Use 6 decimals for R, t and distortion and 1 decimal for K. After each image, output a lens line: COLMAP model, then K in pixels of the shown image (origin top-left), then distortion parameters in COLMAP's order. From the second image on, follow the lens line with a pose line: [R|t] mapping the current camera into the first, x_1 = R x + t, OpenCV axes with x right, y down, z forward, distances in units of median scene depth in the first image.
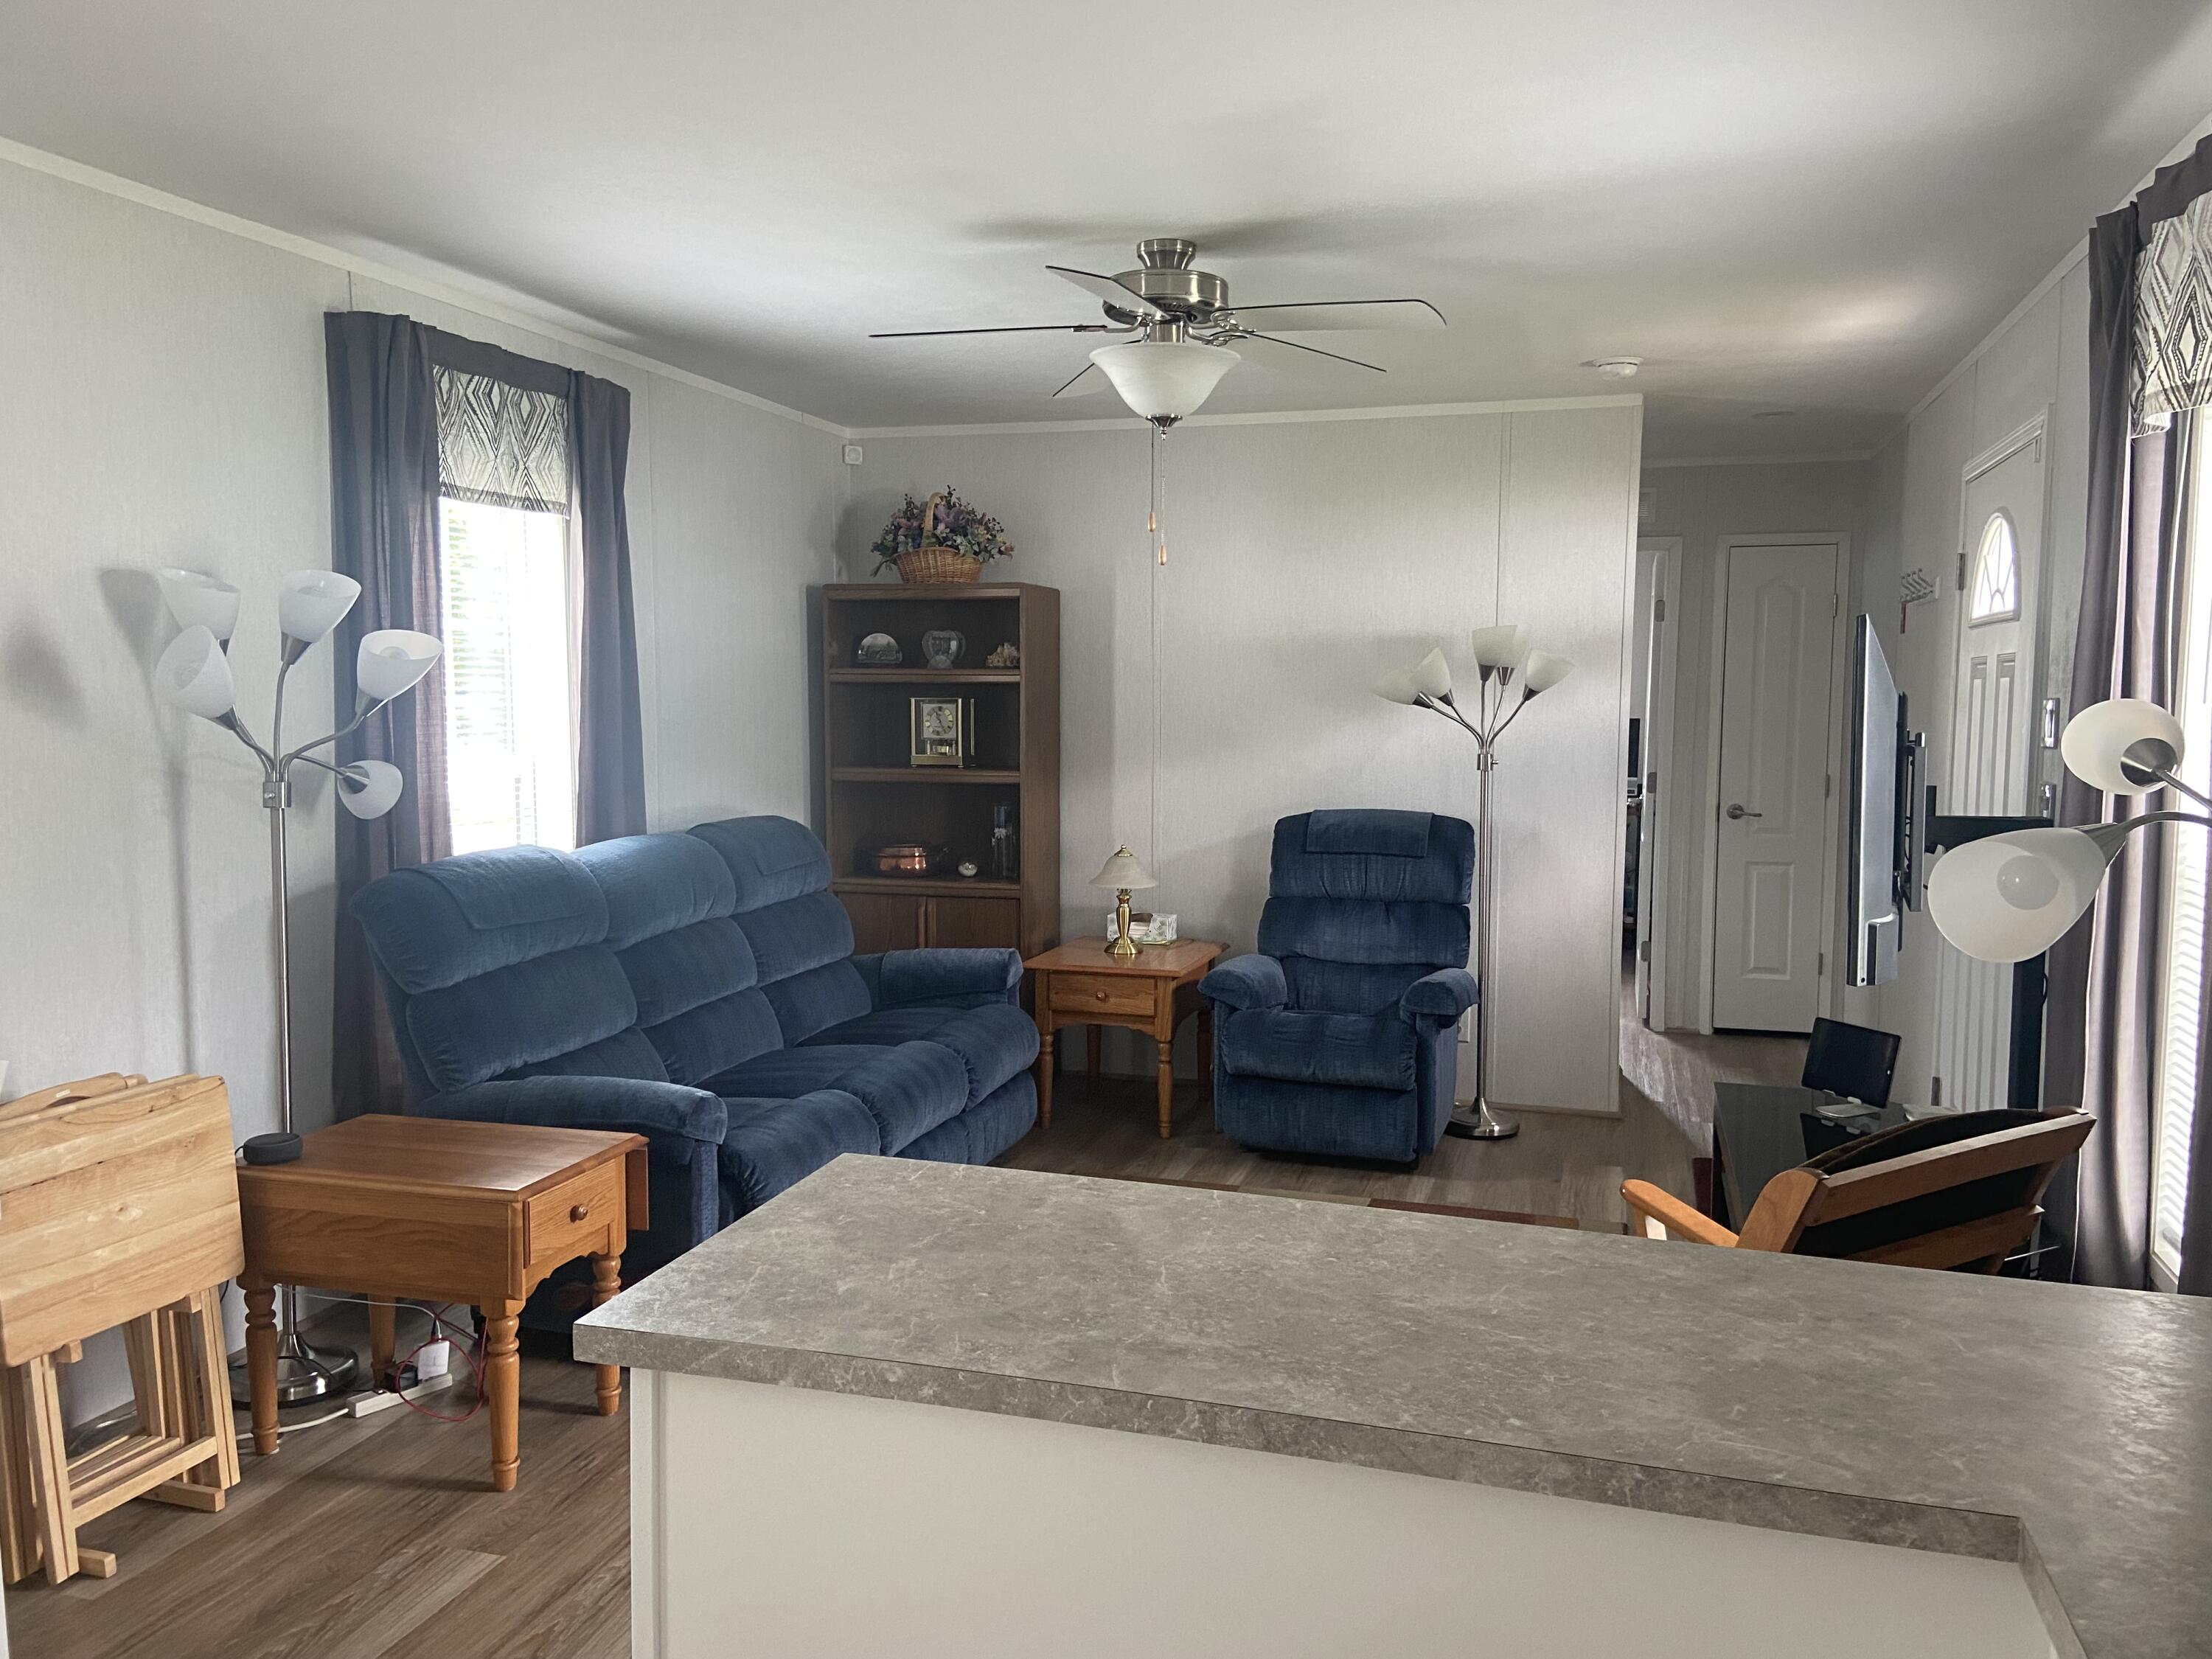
lens RADIAL K [[1669.7, 0, 1113.0], [0, 1669.7, 817.1], [0, 0, 1]] dist [0.143509, -0.174194]
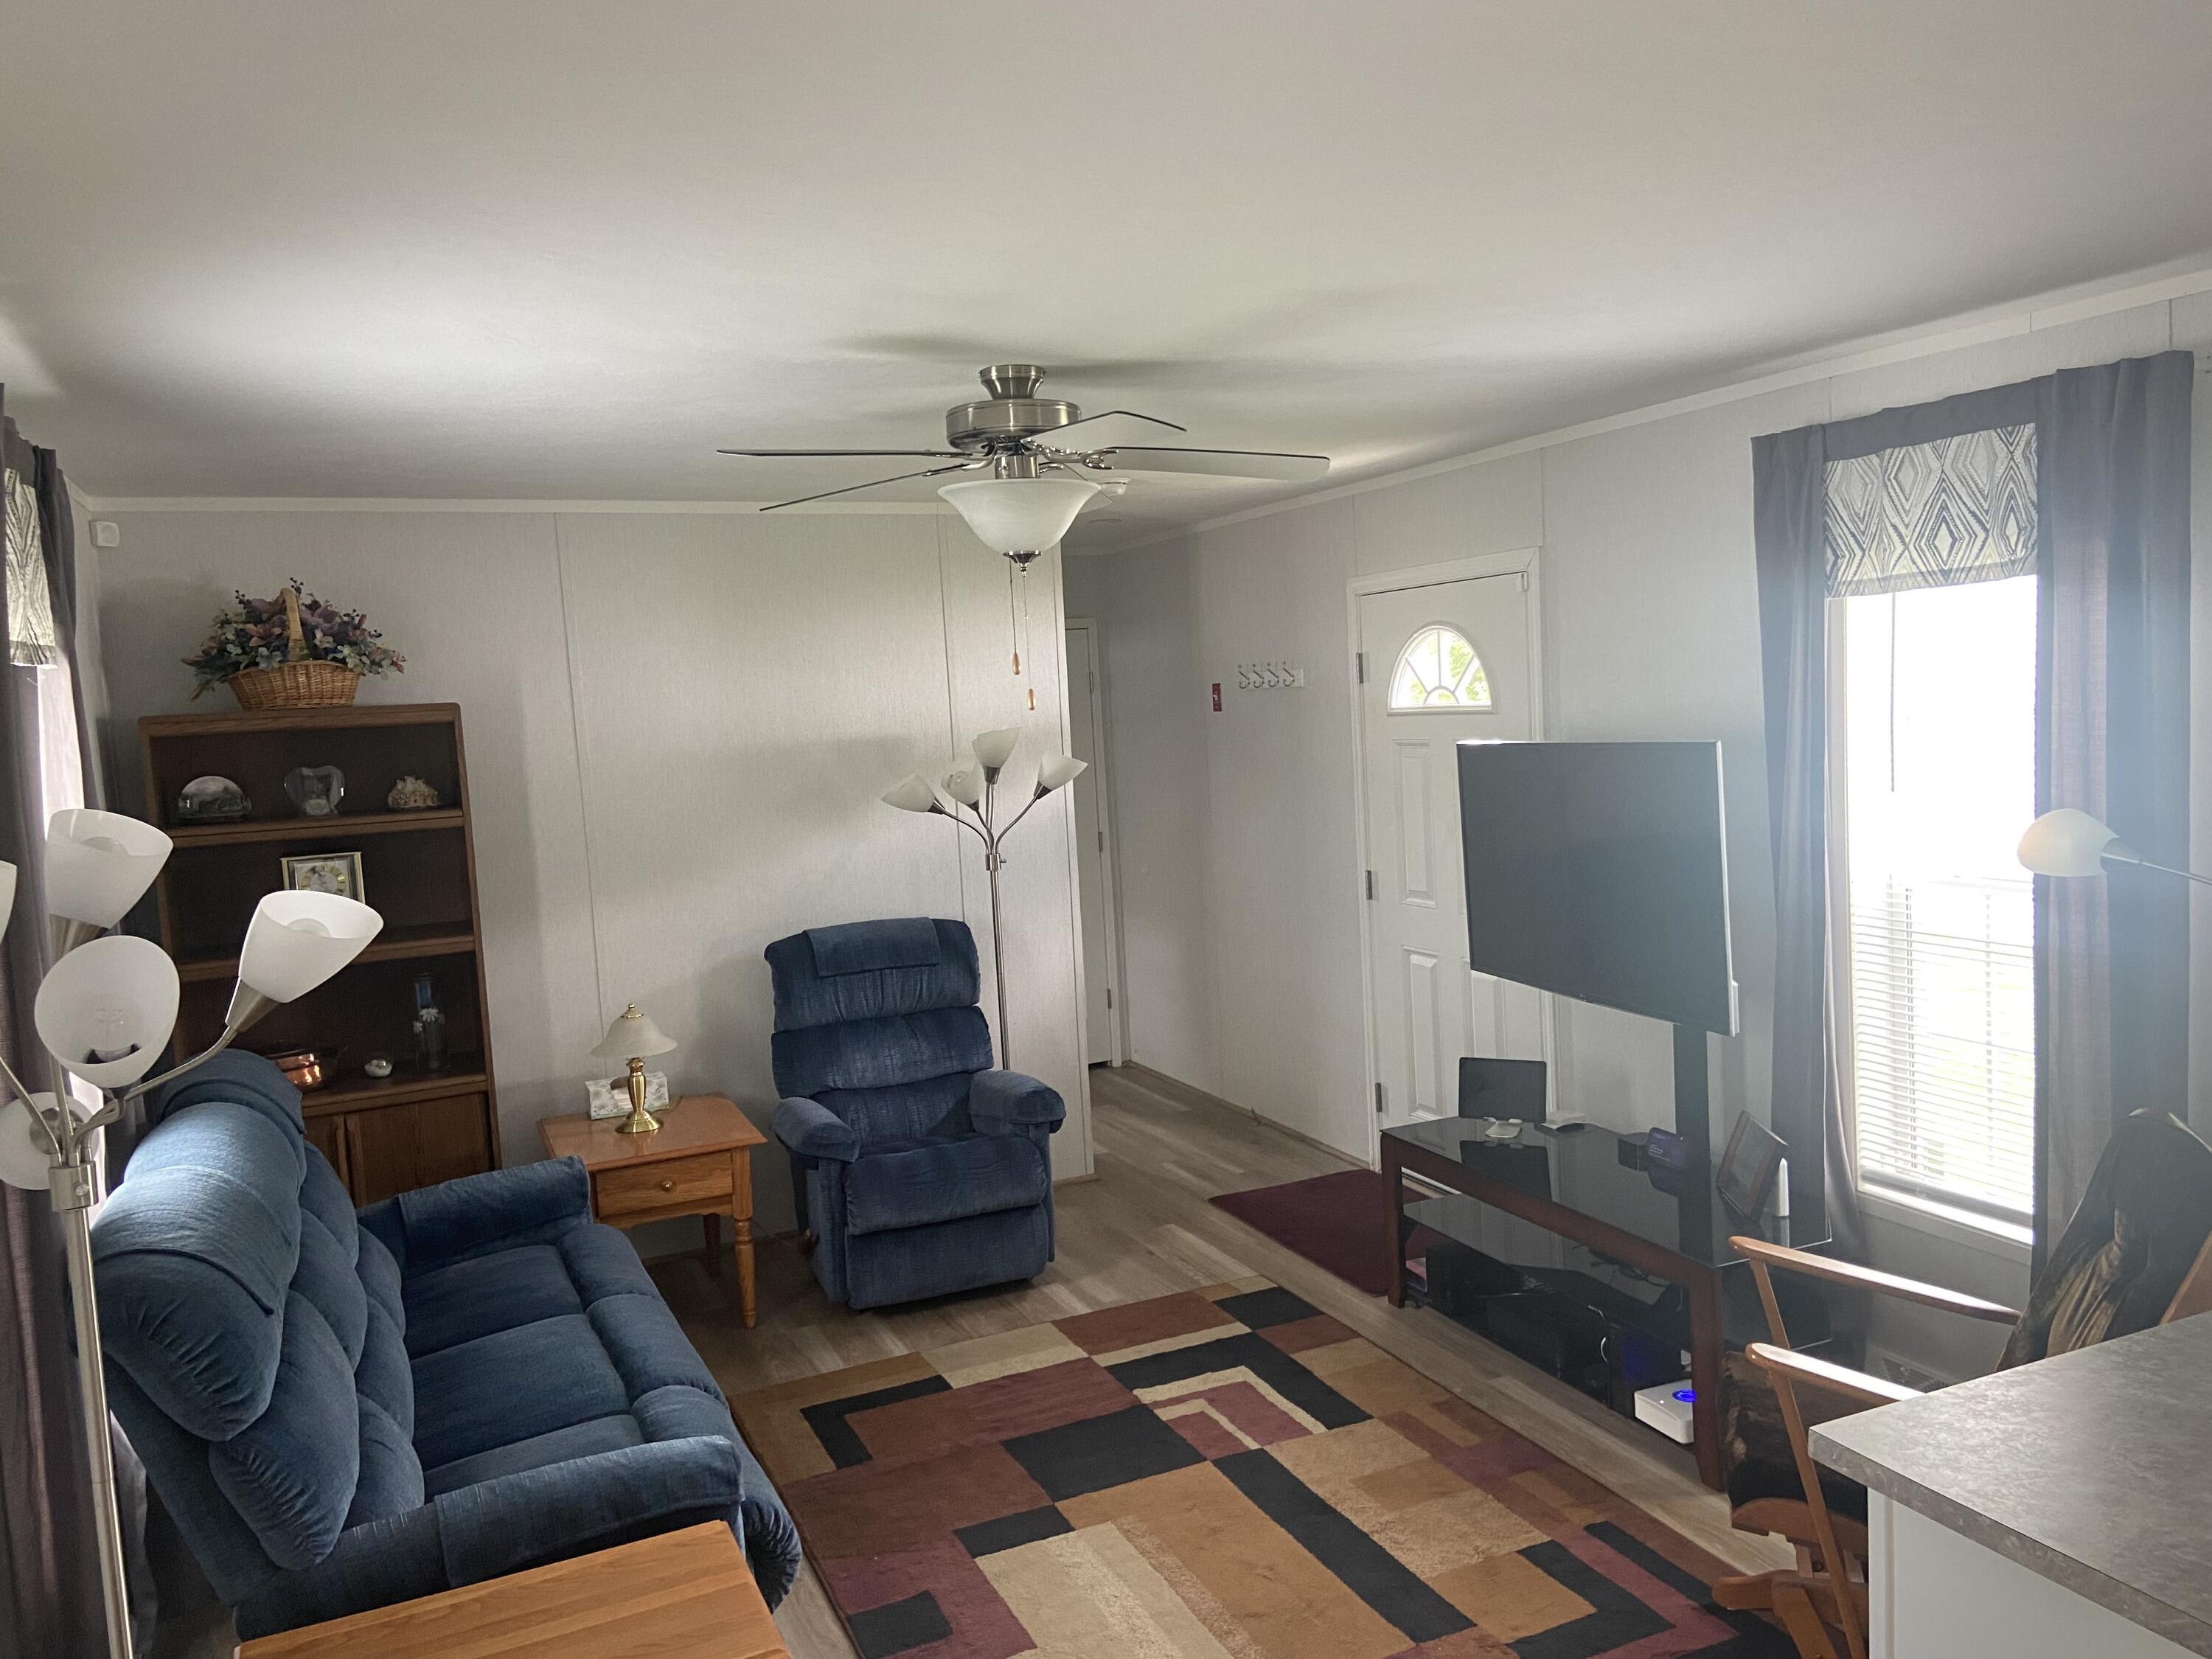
lens RADIAL K [[1669.7, 0, 1113.0], [0, 1669.7, 817.1], [0, 0, 1]] dist [0.143509, -0.174194]
pose [[0.752107, -0.096508, 0.651936, -0.366974], [0.107860, 0.993907, 0.022699, -0.072120], [-0.650154, 0.053246, 0.757934, 0.182902]]
